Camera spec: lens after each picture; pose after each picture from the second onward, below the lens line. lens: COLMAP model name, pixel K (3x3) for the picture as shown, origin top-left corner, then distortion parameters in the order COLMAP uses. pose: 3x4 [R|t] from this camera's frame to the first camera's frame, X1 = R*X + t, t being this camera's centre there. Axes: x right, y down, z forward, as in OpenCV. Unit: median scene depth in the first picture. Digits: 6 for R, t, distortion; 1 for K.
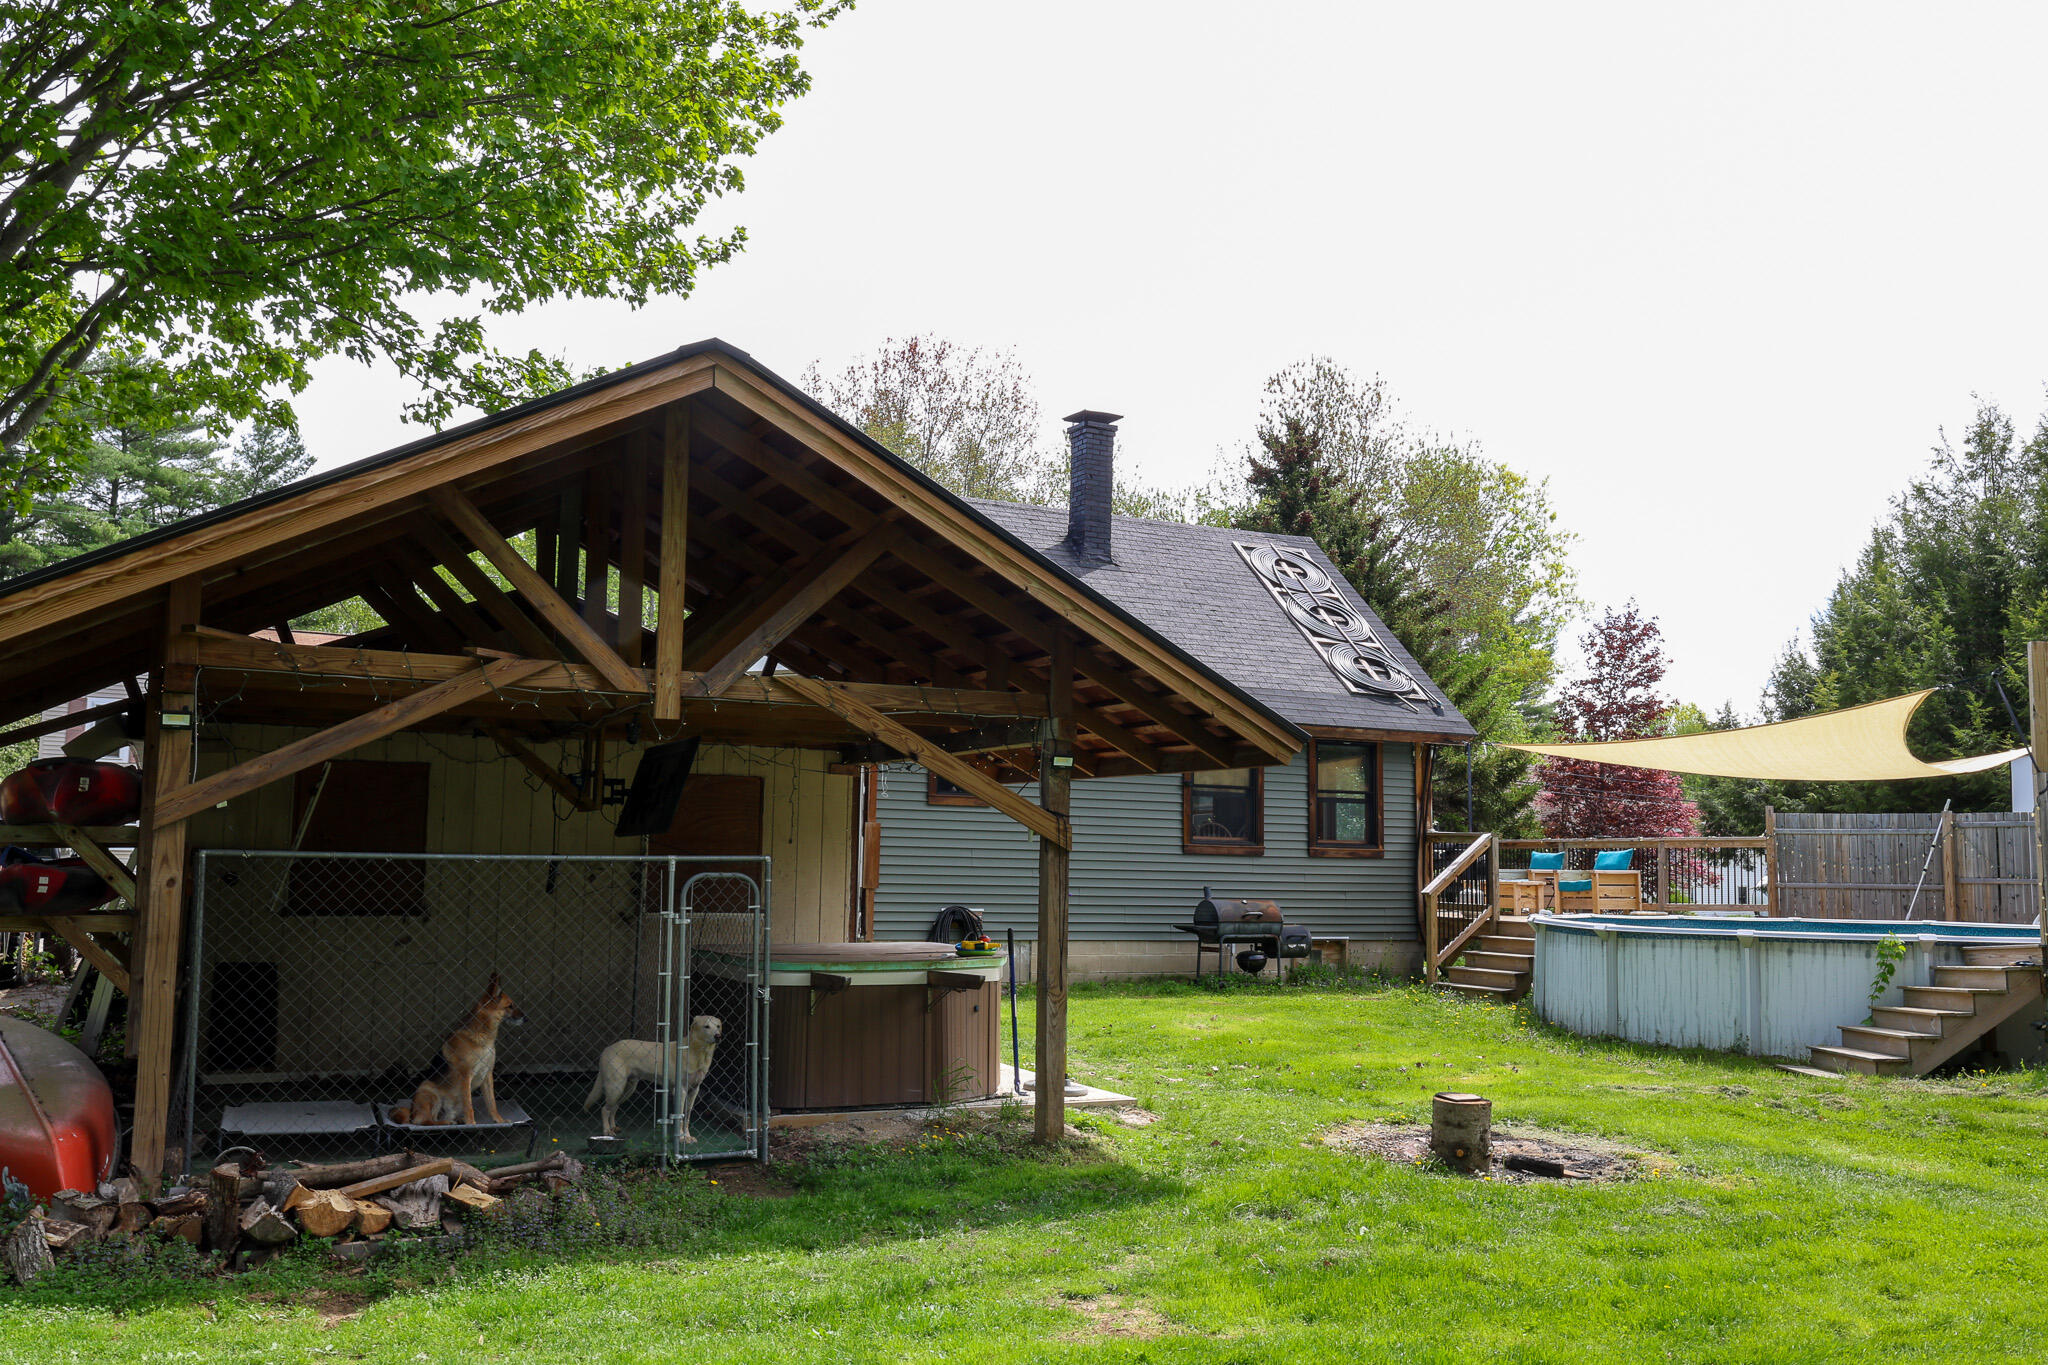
lens RADIAL K [[1895.5, 0, 1024.0], [0, 1895.5, 682.5], [0, 0, 1]] dist [-0.062787, 0.002158]
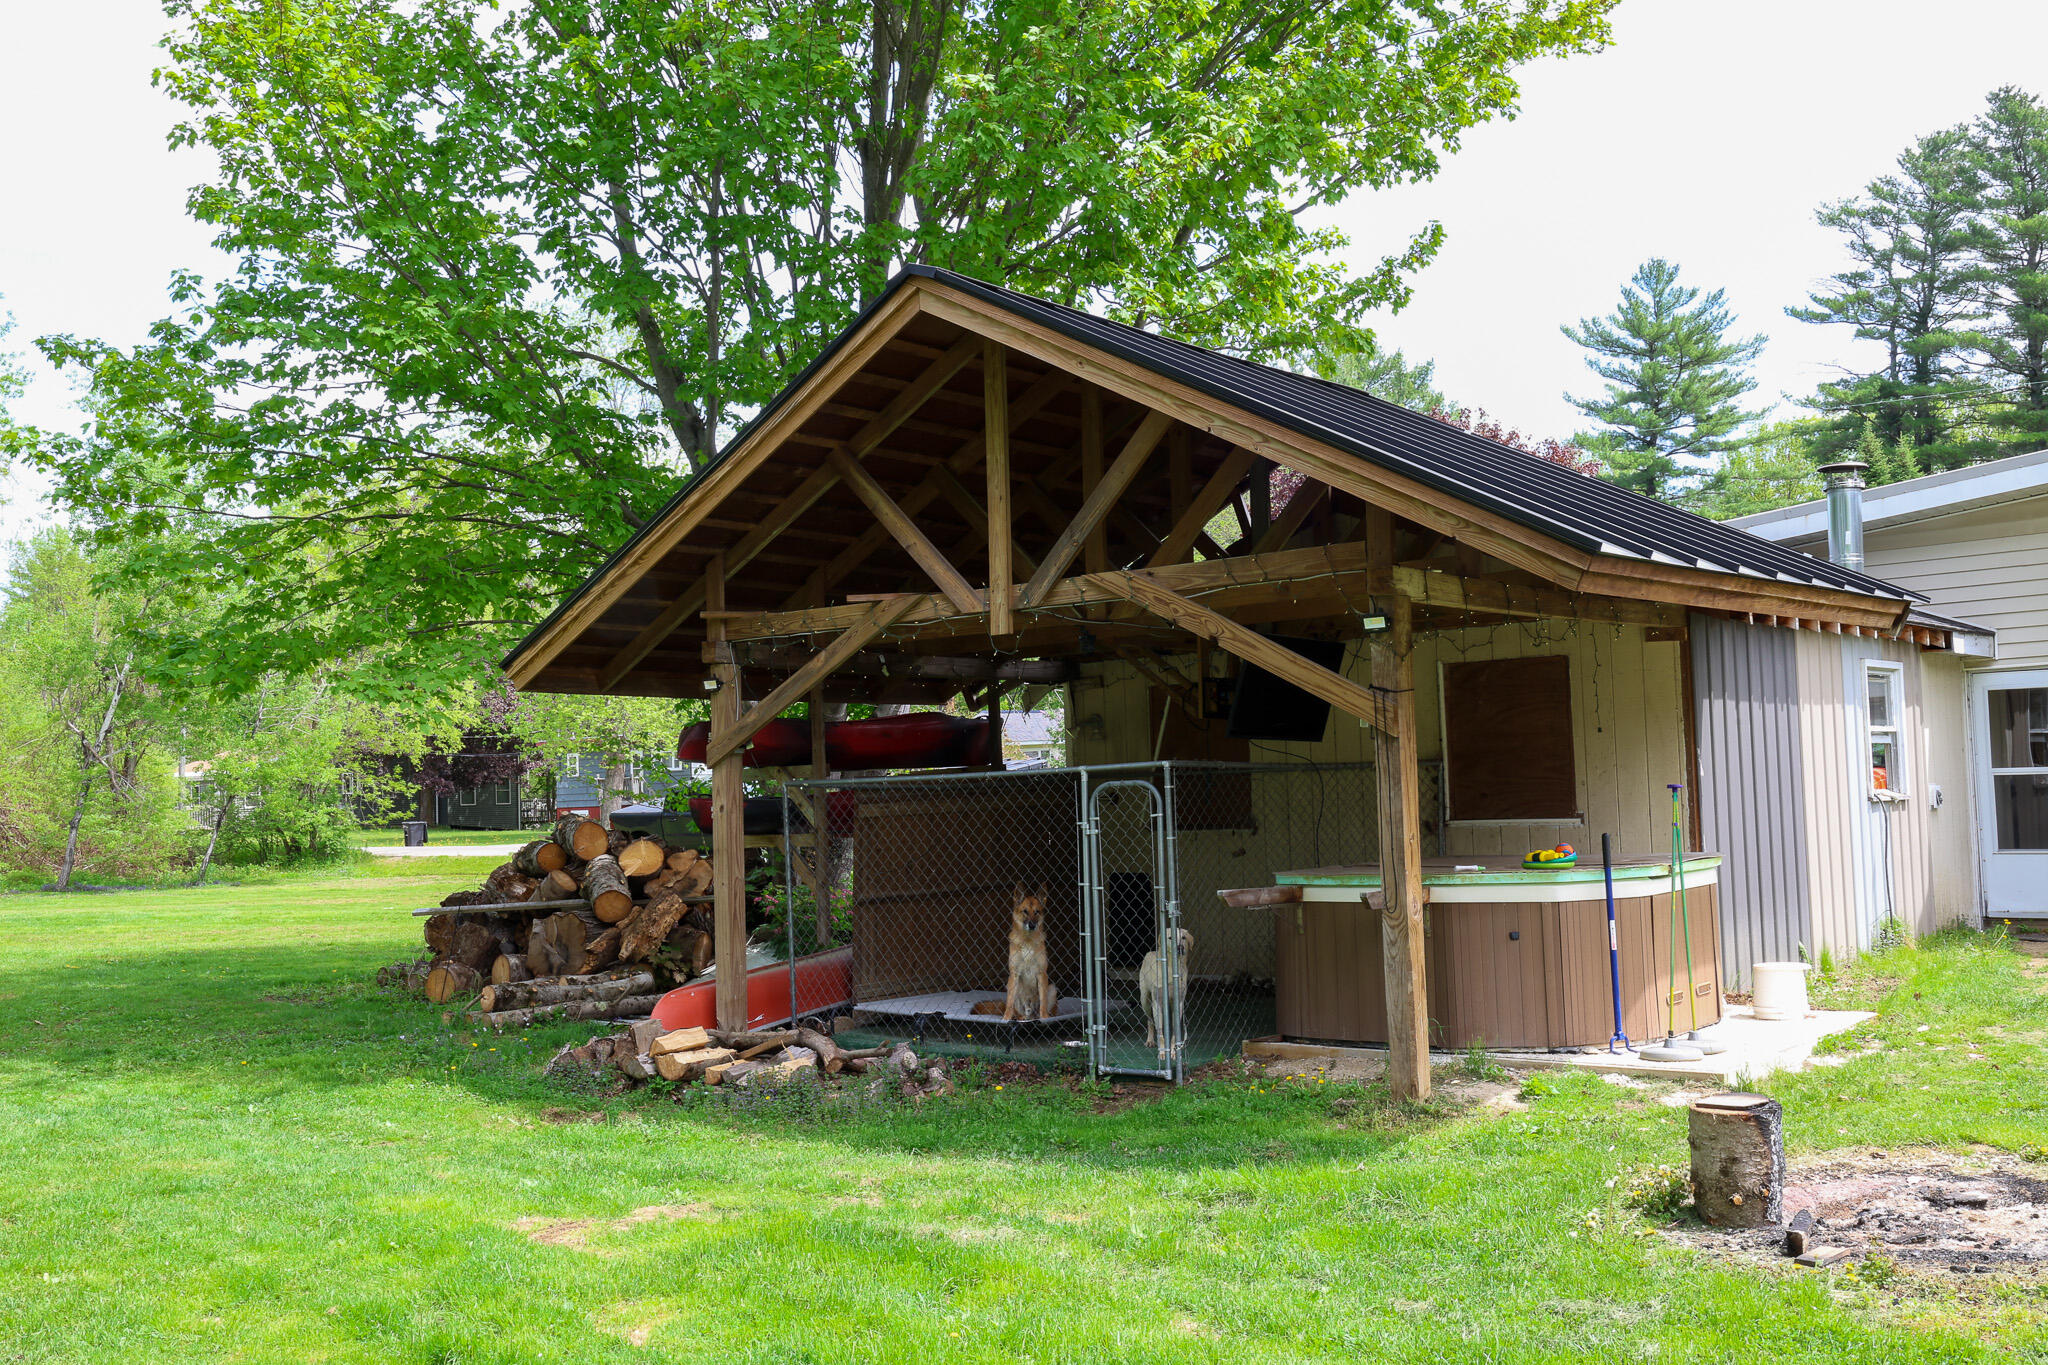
lens RADIAL K [[1930.0, 0, 1024.0], [0, 1930.0, 682.5], [0, 0, 1]] dist [-0.042955, 0.002189]
pose [[0.375802, -0.079729, -0.923264, 0.413149], [0.129060, 0.991086, -0.033054, 0.043218], [0.917669, -0.106735, 0.382742, 0.326275]]
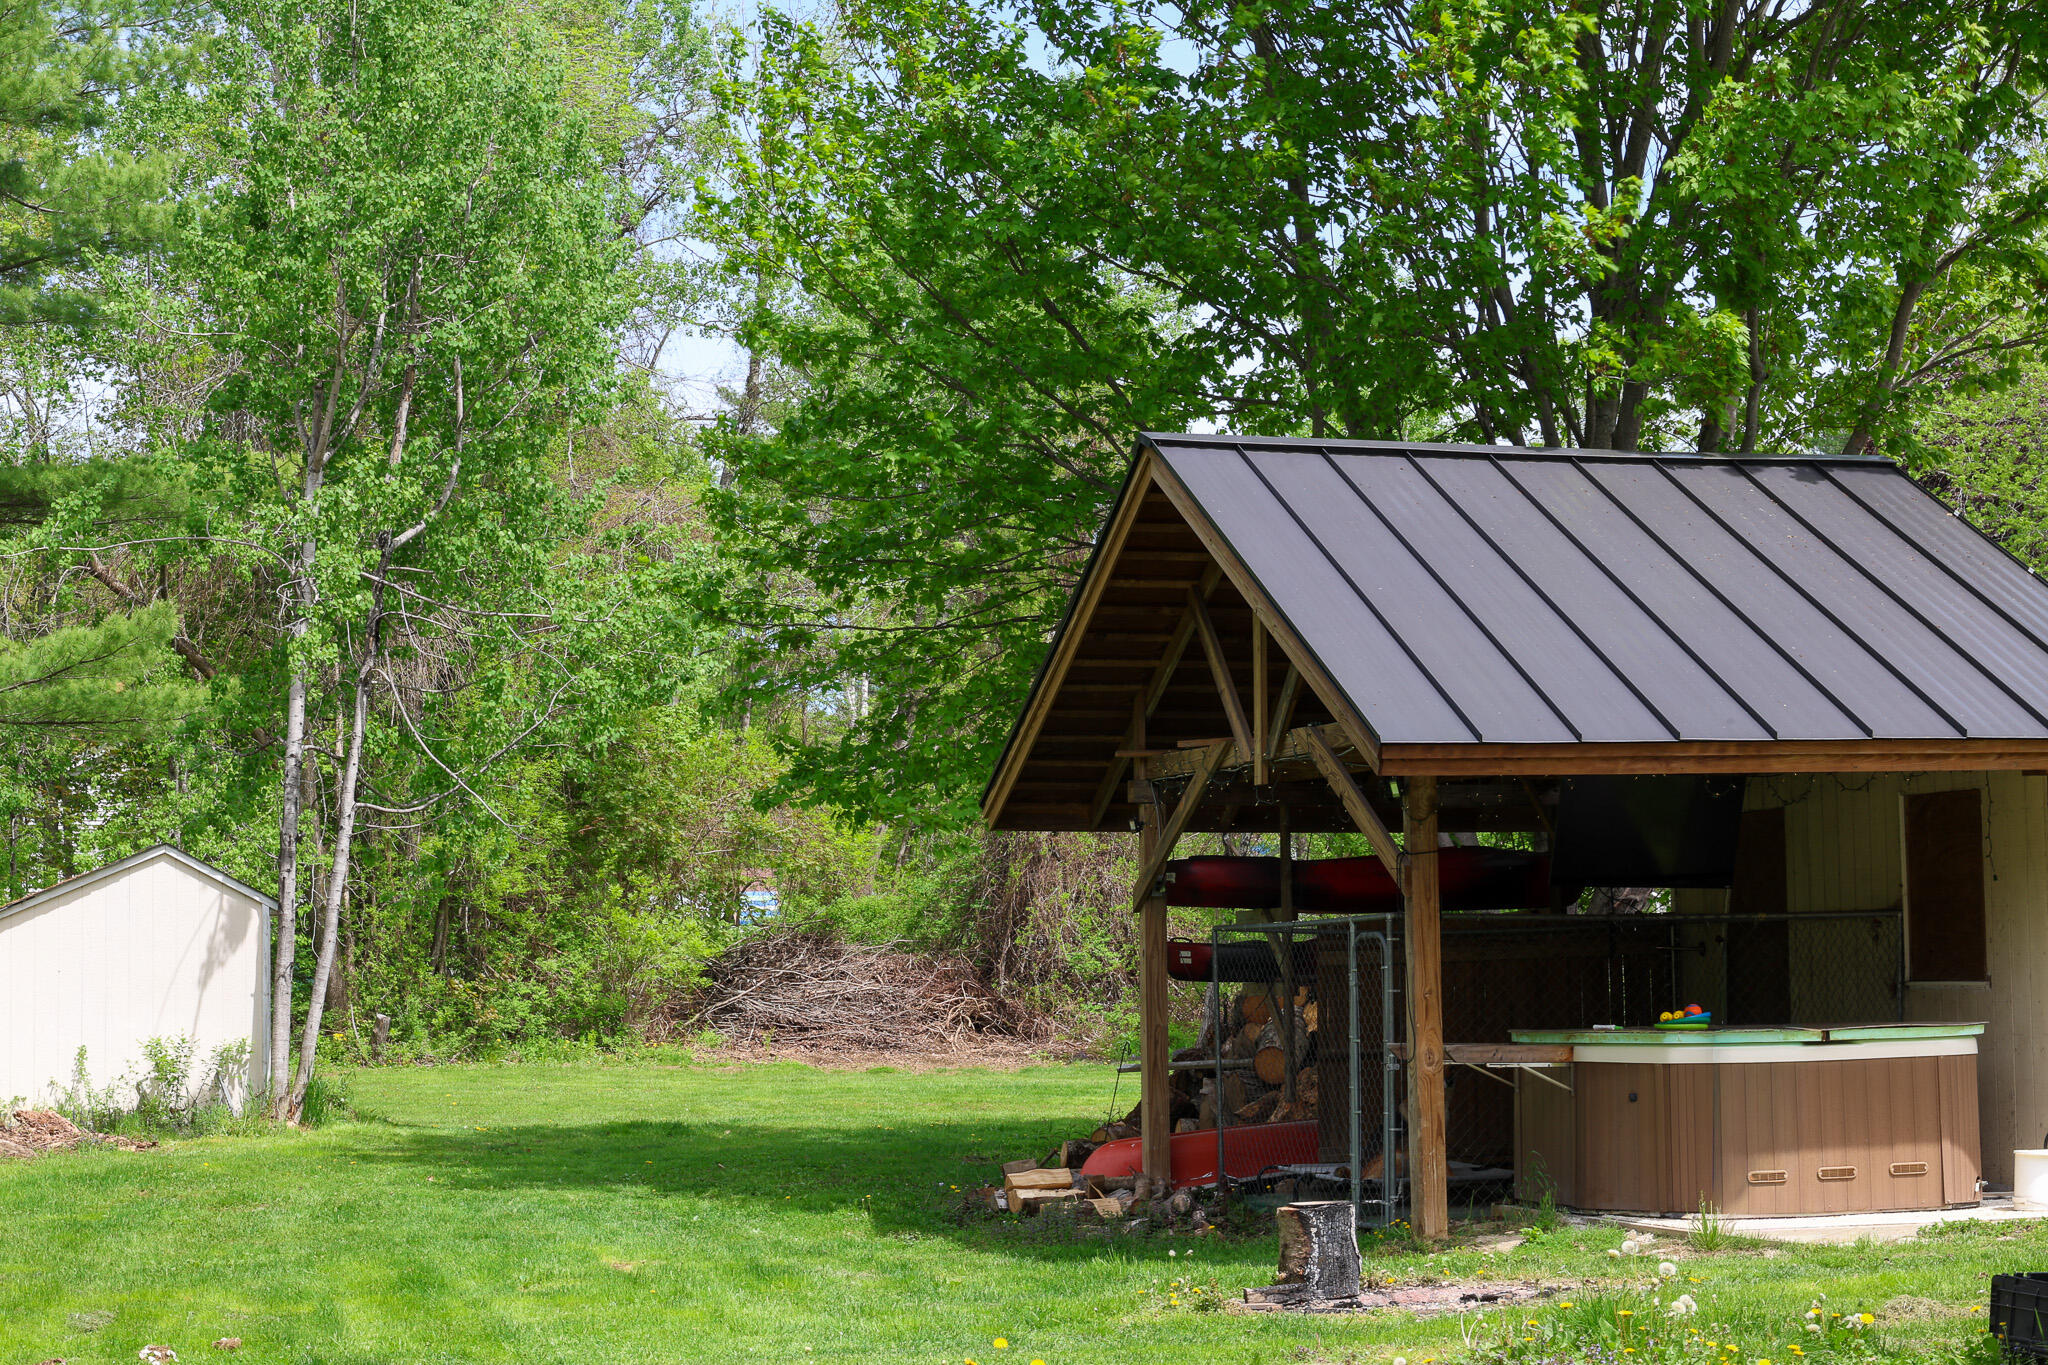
lens RADIAL K [[3857.6, 0, 1024.0], [0, 3857.6, 682.5], [0, 0, 1]] dist [0.017932, 0.002965]
pose [[-0.197931, -0.082318, -0.976753, 1.007553], [0.110664, 0.988220, -0.105710, 0.091604], [0.973949, -0.129015, -0.186490, 0.679768]]
